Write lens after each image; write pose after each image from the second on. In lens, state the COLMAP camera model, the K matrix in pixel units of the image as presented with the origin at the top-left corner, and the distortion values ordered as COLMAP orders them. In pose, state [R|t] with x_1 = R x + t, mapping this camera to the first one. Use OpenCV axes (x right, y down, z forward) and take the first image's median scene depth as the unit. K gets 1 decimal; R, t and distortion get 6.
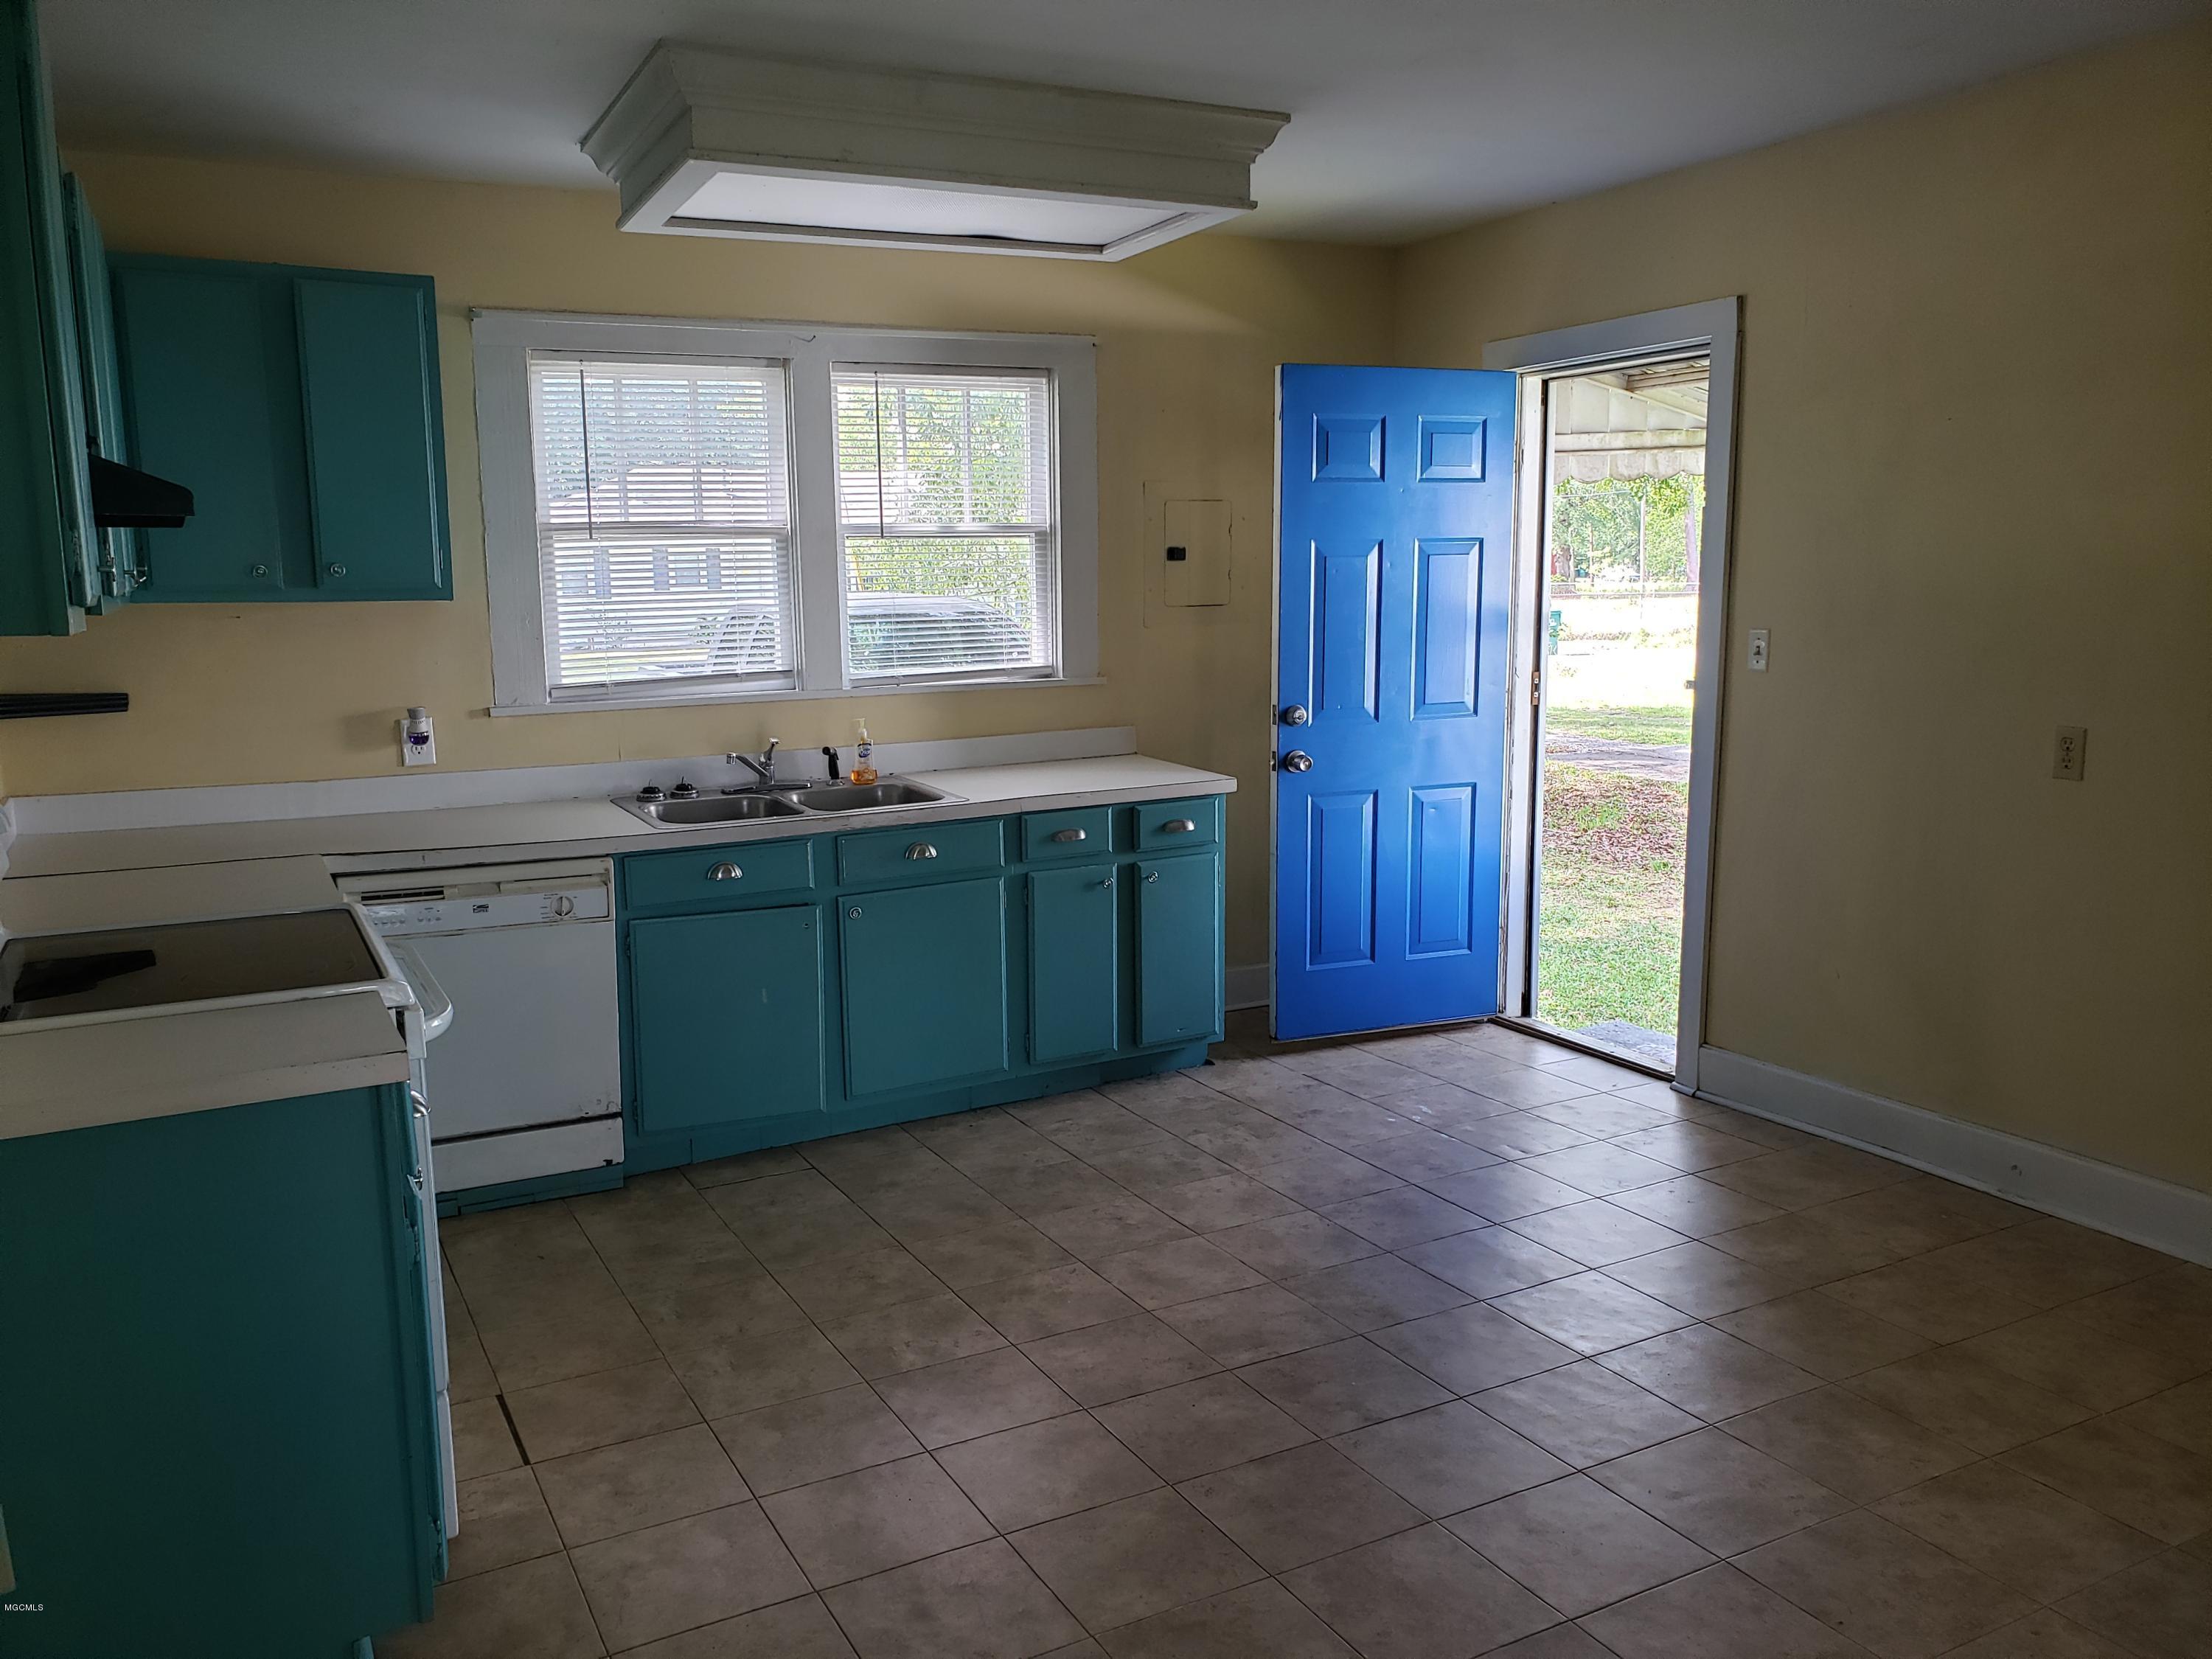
lens RADIAL K [[1728.5, 0, 1106.3], [0, 1728.5, 833.0], [0, 0, 1]] dist [0.066465, 0.002735]
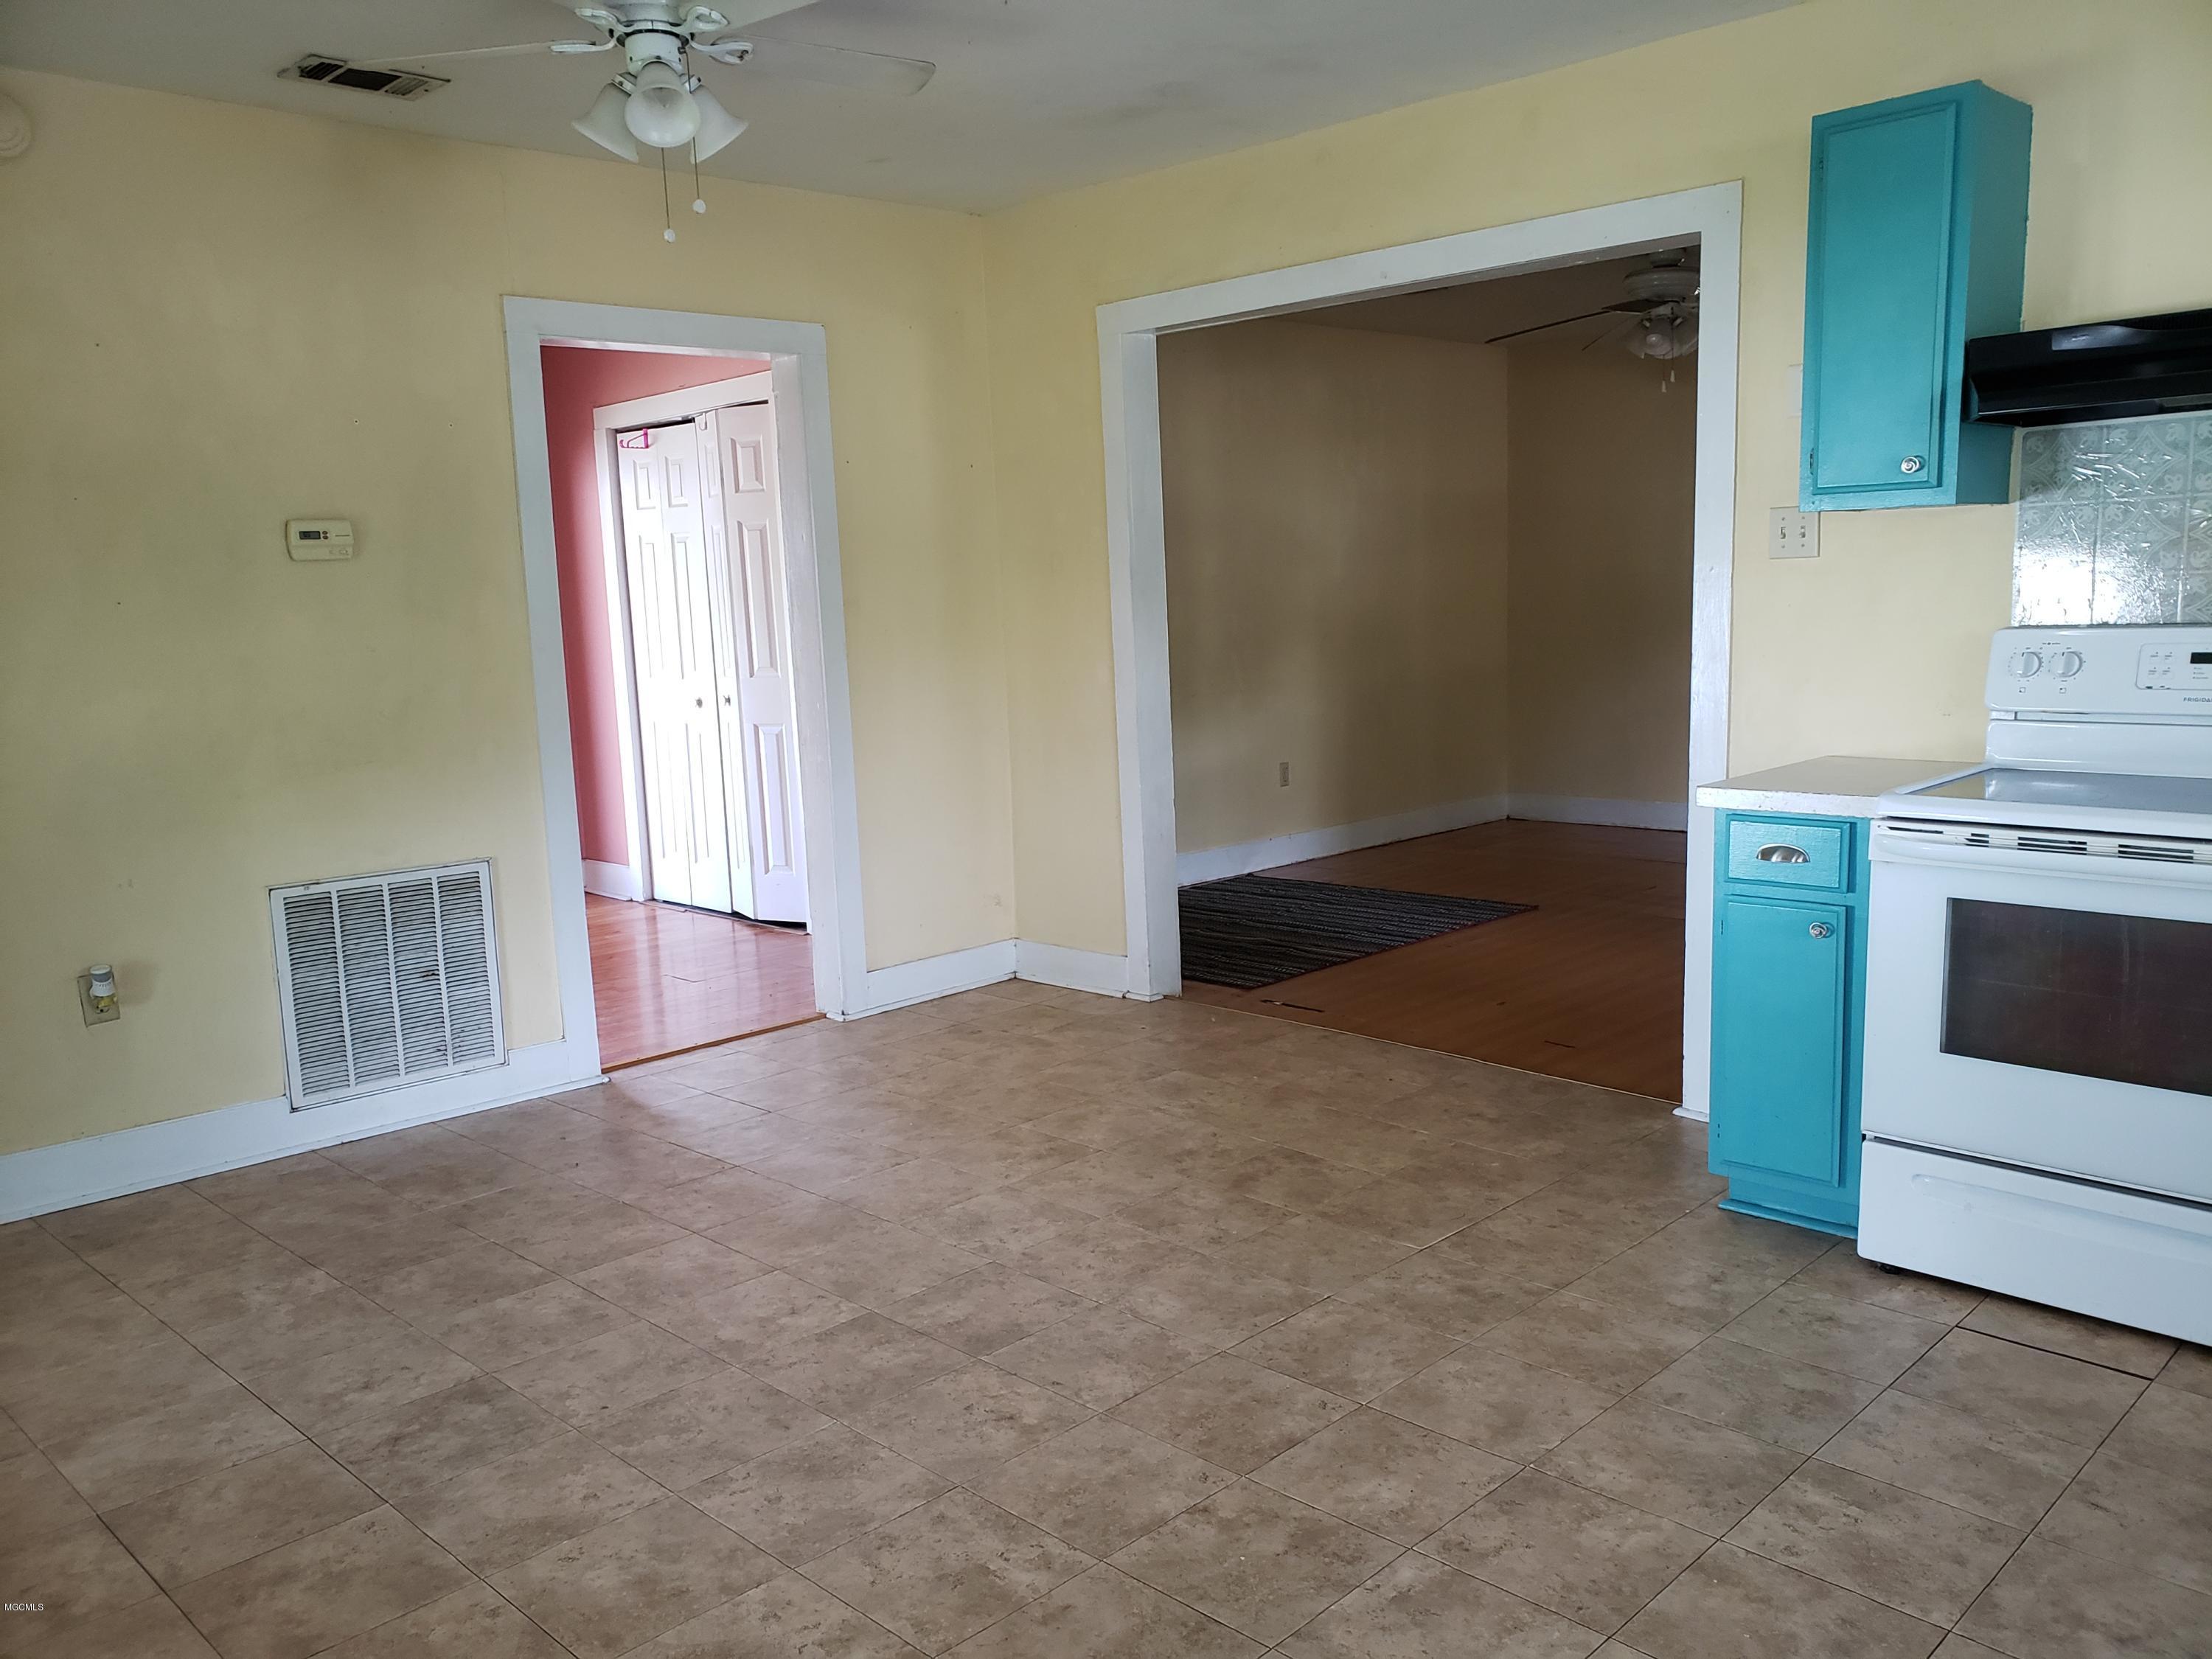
lens RADIAL K [[1728.5, 0, 1106.8], [0, 1728.5, 834.1], [0, 0, 1]] dist [0.066465, 0.002735]
pose [[-0.953245, 0.087984, -0.289106, 0.388754], [-0.000398, 0.956313, 0.292346, -0.201742], [0.302198, 0.278792, -0.911565, 1.587141]]
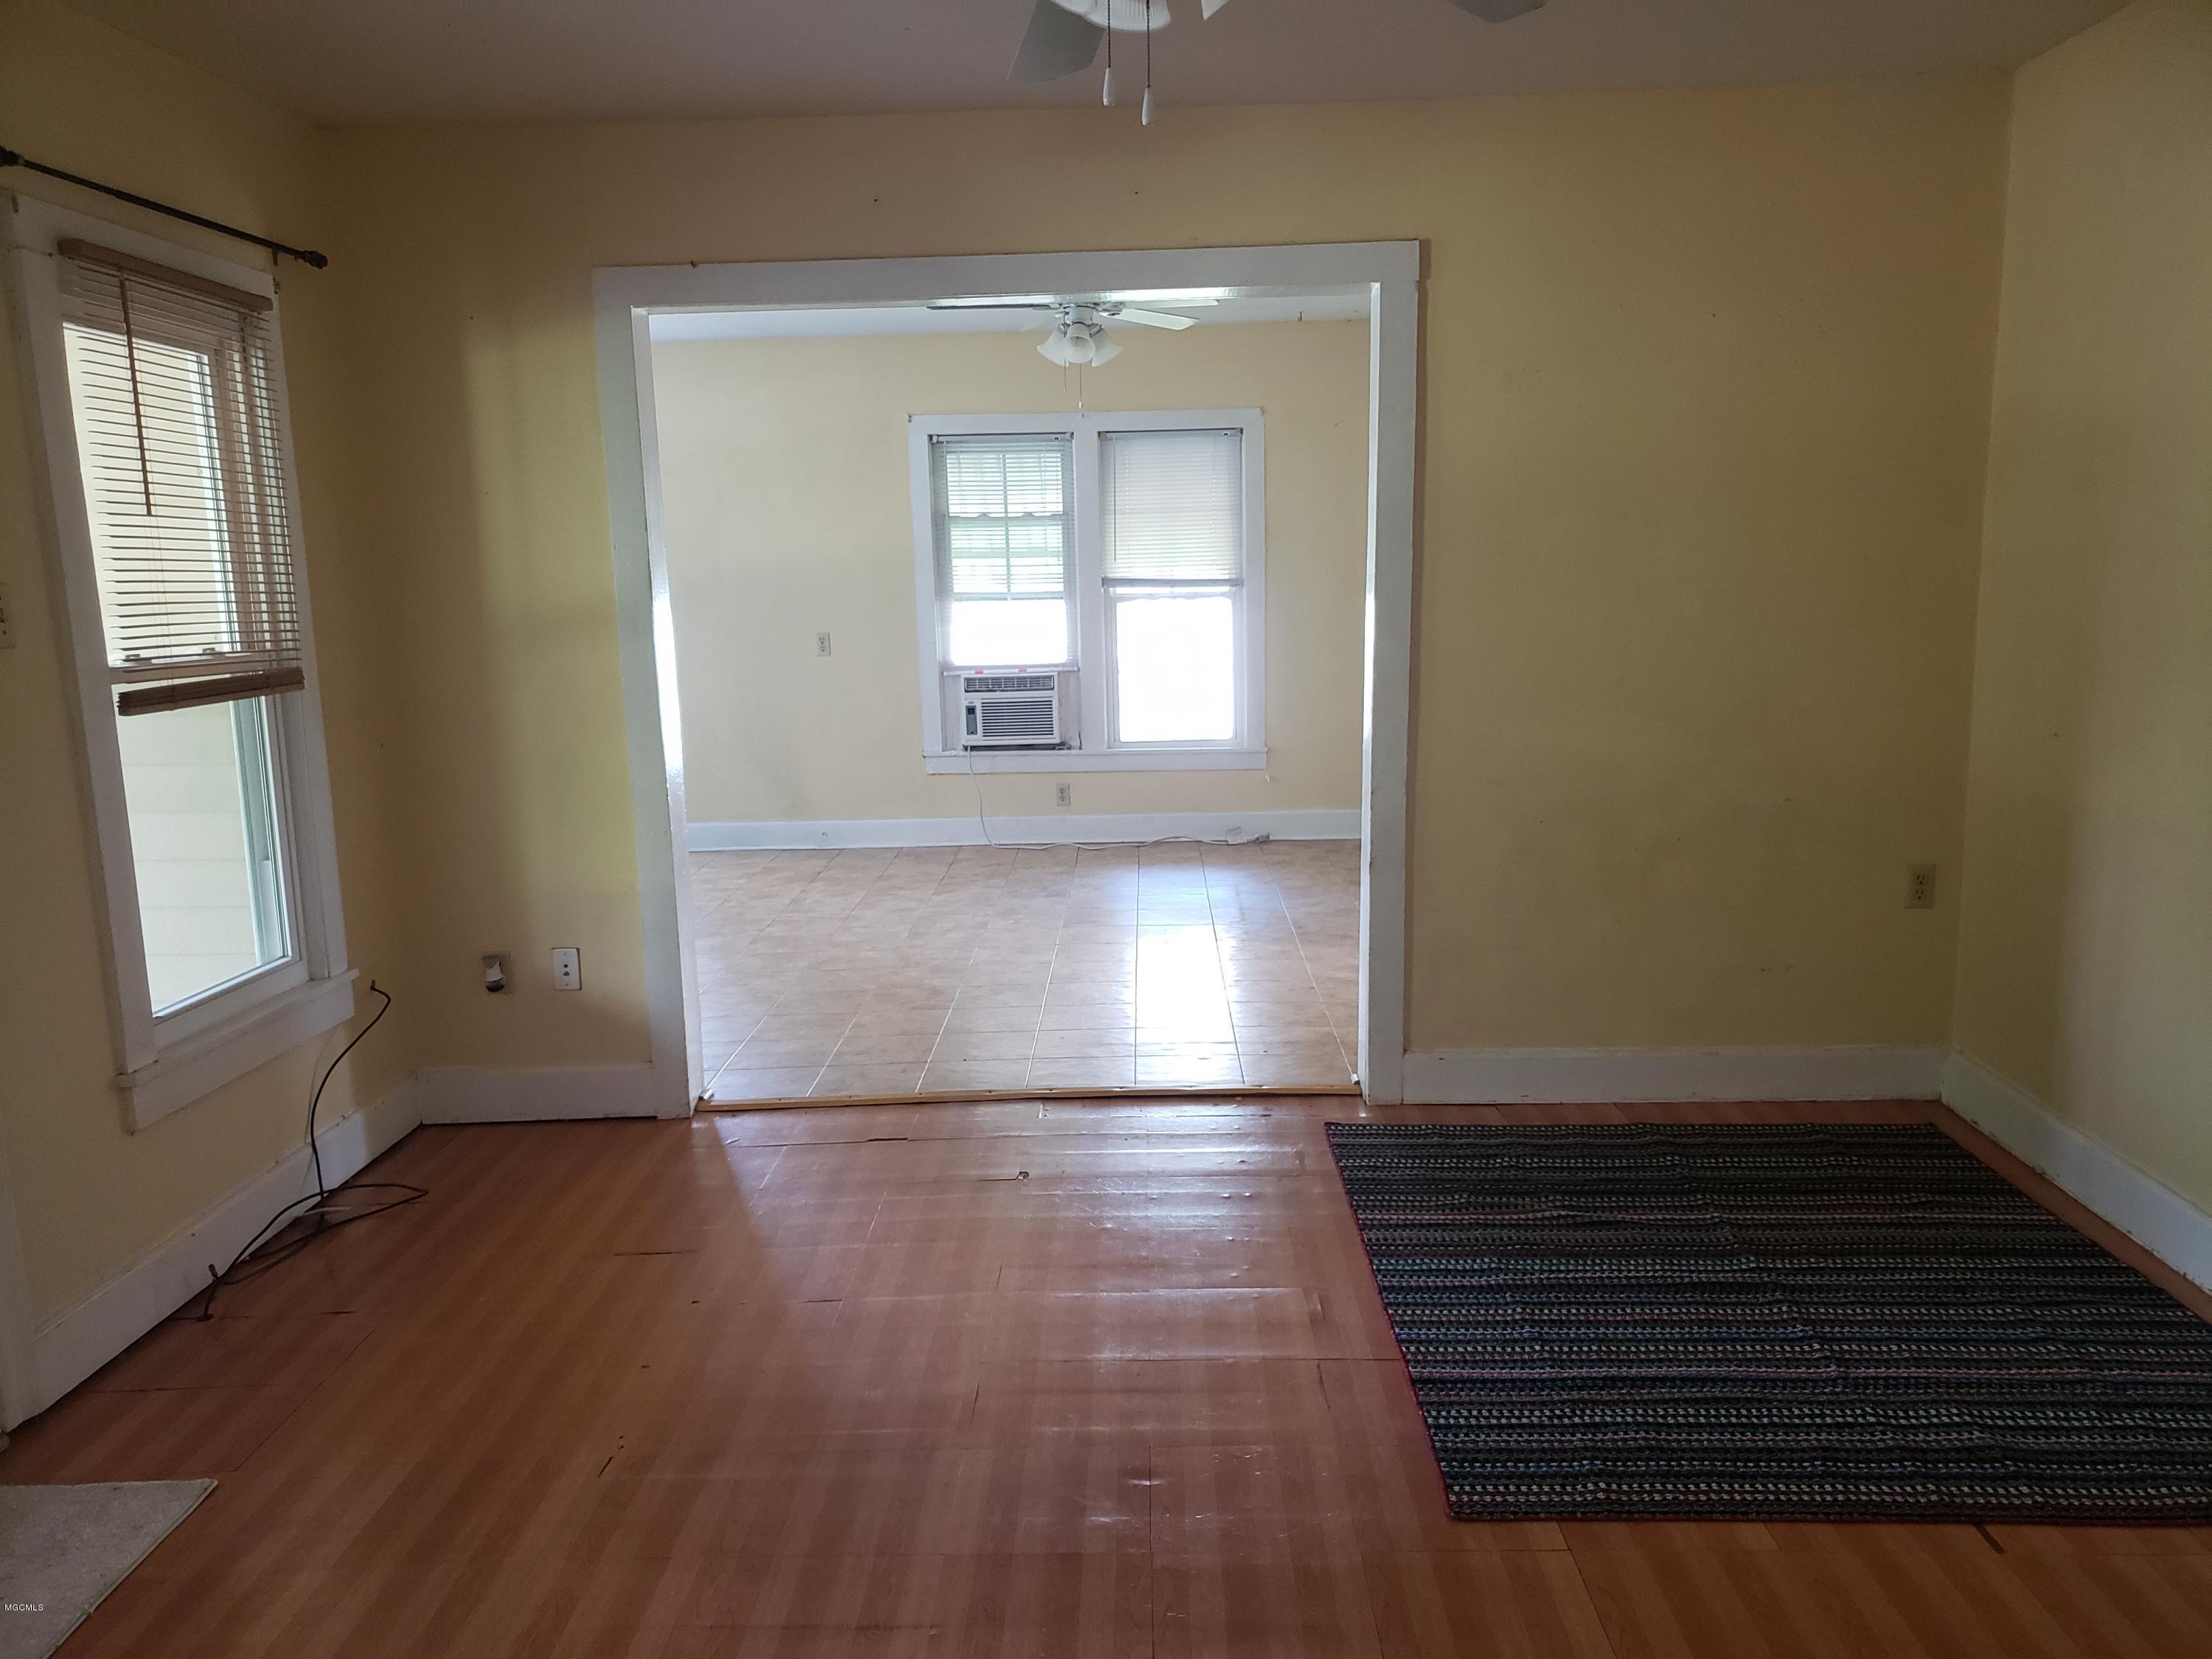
lens RADIAL K [[1728.5, 0, 1105.8], [0, 1728.5, 834.0], [0, 0, 1]] dist [0.066465, 0.002735]
pose [[0.491007, -0.128234, 0.861666, -1.499084], [0.144542, 0.987389, 0.064579, 0.126652], [-0.859081, 0.092838, 0.503350, -0.513357]]
